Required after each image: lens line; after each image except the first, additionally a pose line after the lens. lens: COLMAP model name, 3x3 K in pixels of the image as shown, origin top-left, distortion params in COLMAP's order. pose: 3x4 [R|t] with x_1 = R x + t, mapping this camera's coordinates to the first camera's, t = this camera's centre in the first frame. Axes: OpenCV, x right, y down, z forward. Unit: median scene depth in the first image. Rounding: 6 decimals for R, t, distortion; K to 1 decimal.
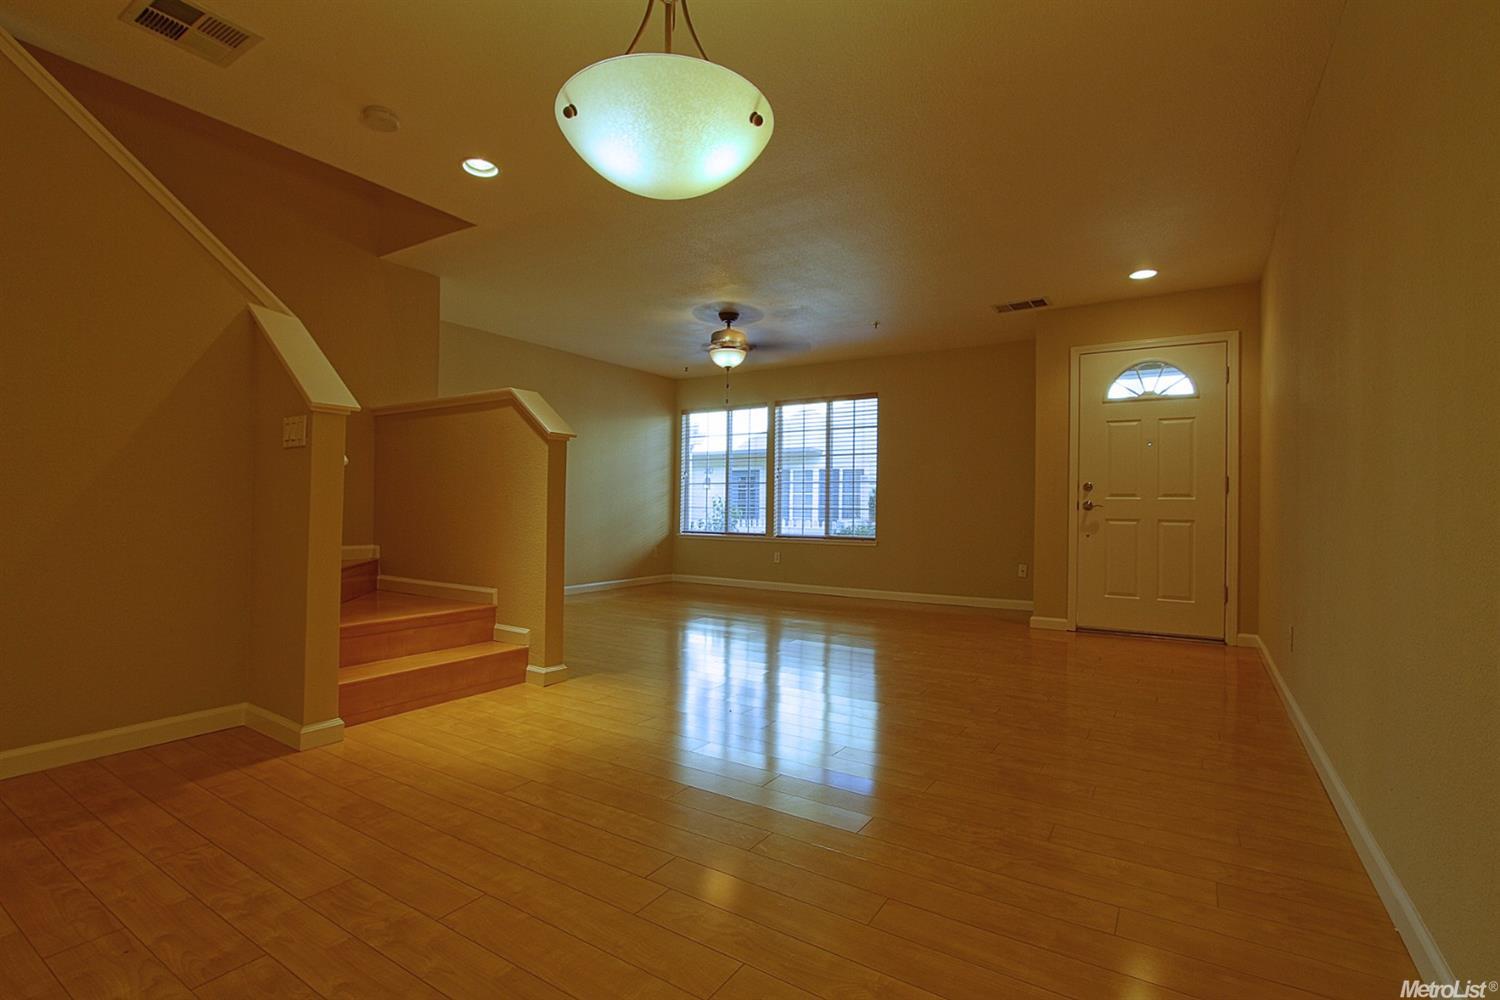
lens RADIAL K [[690.4, 0, 745.7], [0, 690.4, 503.6], [0, 0, 1]] dist [-0.017190, 0.002793]
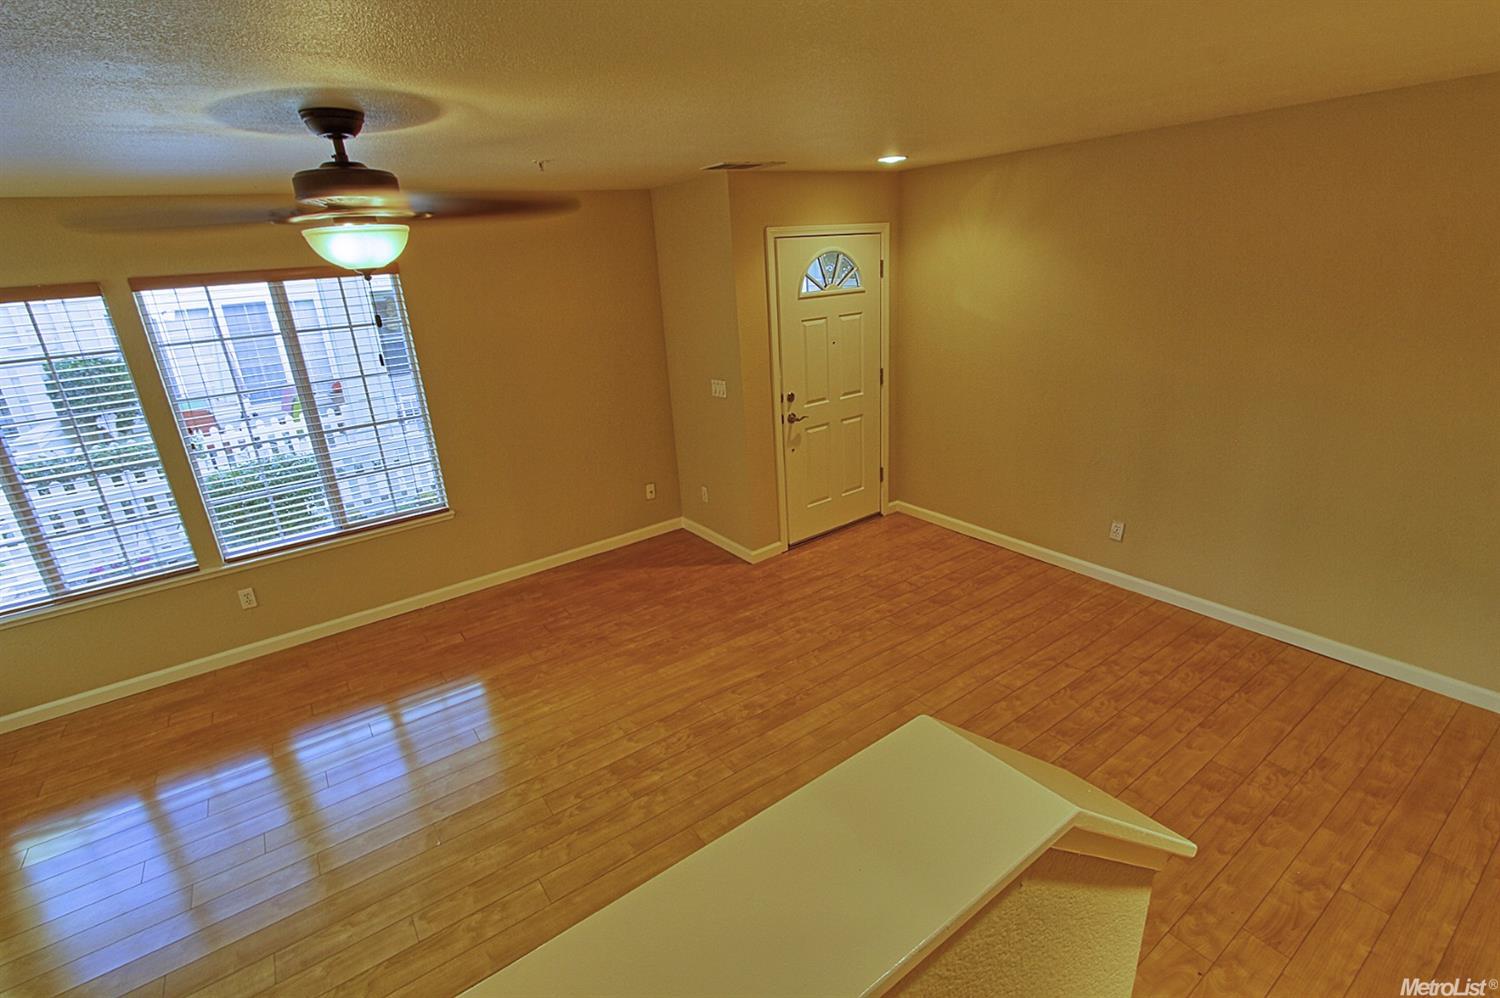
lens RADIAL K [[690.4, 0, 741.3], [0, 690.4, 504.8], [0, 0, 1]] dist [-0.017190, 0.002793]
pose [[0.379885, -0.347833, 0.857146, -0.509182], [0.067202, 0.934540, 0.349456, -0.314208], [-0.922590, -0.075151, 0.378393, 1.058499]]
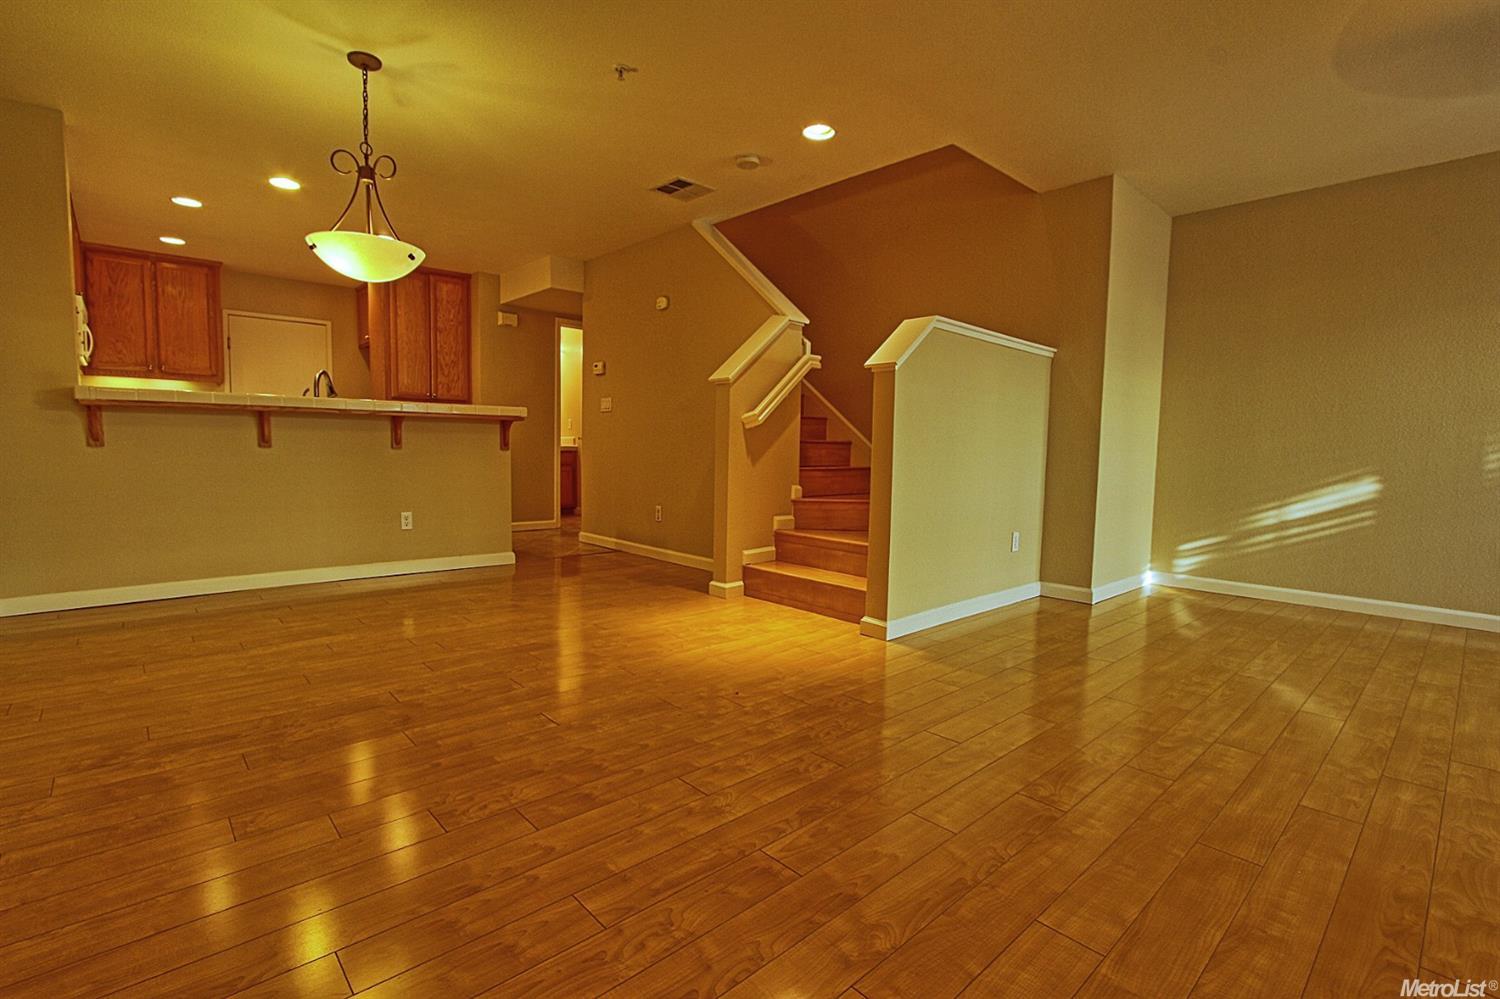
lens RADIAL K [[690.4, 0, 742.1], [0, 690.4, 497.2], [0, 0, 1]] dist [-0.017190, 0.002793]
pose [[-0.257441, 0.052739, -0.964854, 0.662103], [-0.015892, 0.998143, 0.058799, 0.021407], [0.966163, 0.030471, -0.256124, 1.076901]]
